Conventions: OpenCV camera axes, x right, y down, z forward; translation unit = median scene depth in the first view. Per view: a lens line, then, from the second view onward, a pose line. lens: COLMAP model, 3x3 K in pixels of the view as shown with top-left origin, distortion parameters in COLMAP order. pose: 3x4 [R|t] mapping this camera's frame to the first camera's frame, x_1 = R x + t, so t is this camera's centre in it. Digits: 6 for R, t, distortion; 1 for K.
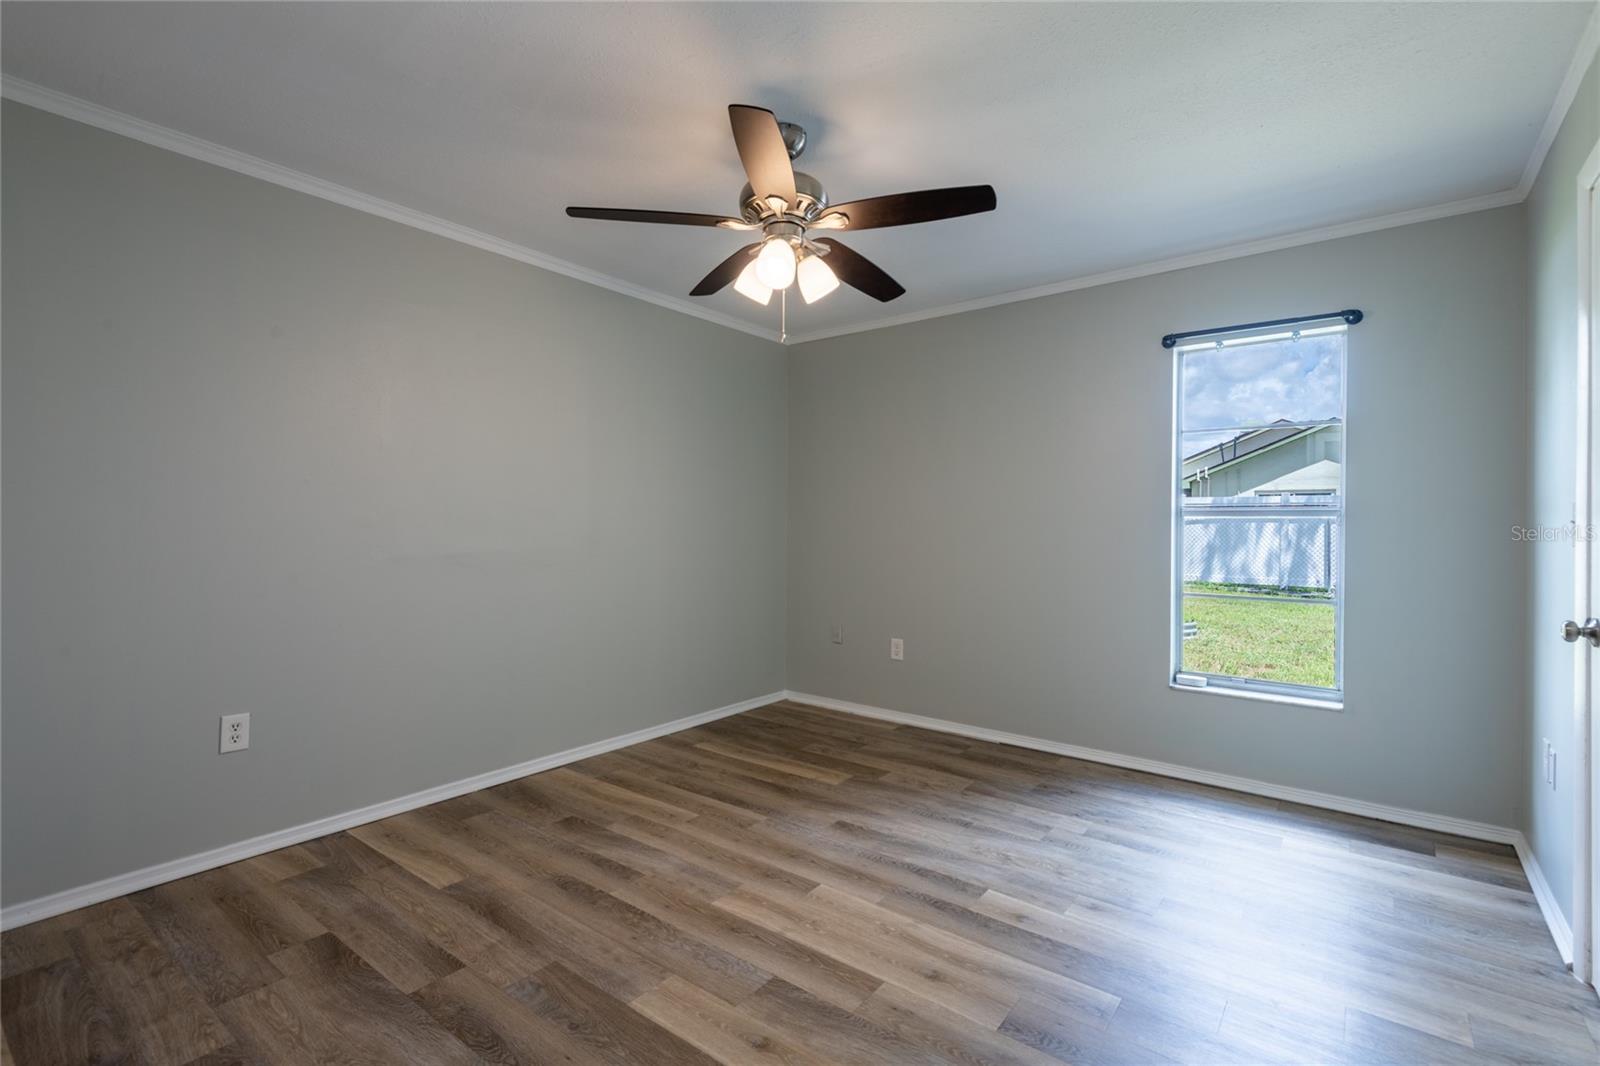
lens RADIAL K [[738.8, 0, 805.7], [0, 738.8, 529.5], [0, 0, 1]] dist [0.013556, -0.007759]
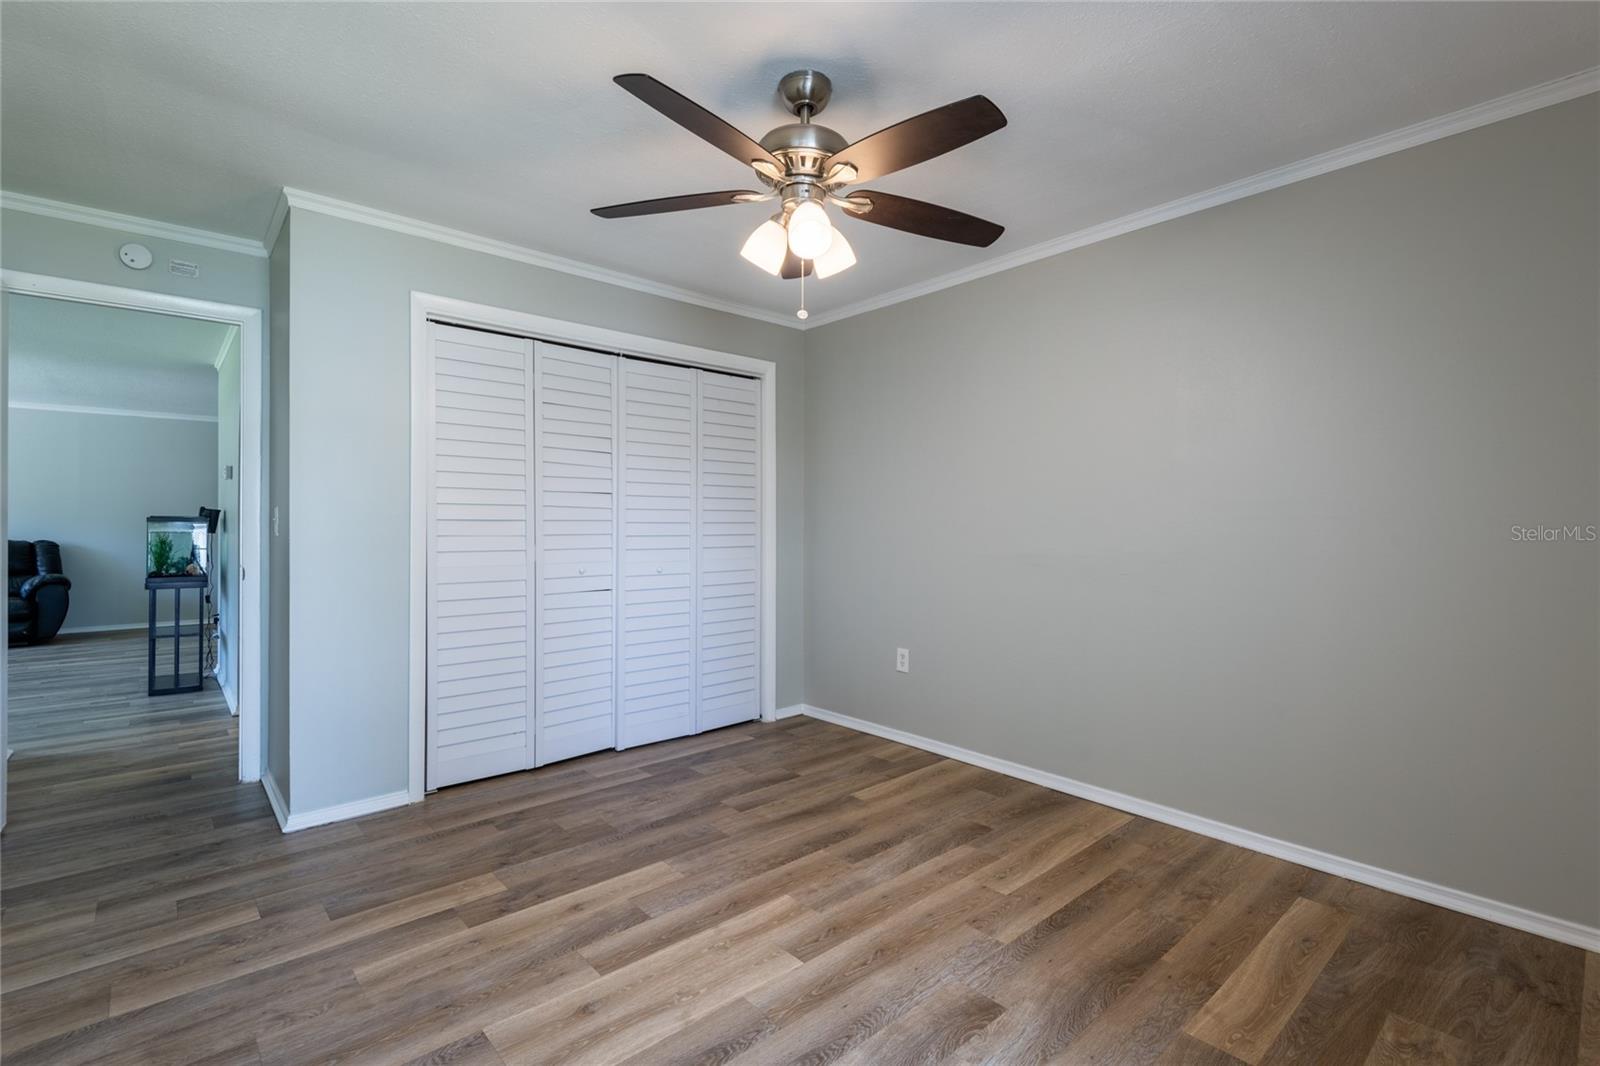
lens RADIAL K [[738.8, 0, 807.1], [0, 738.8, 524.8], [0, 0, 1]] dist [0.013556, -0.007759]
pose [[-0.195225, -0.003449, -0.980752, 0.776069], [-0.013385, 0.999910, -0.000852, -0.003671], [0.980667, 0.012961, -0.195254, 1.089234]]
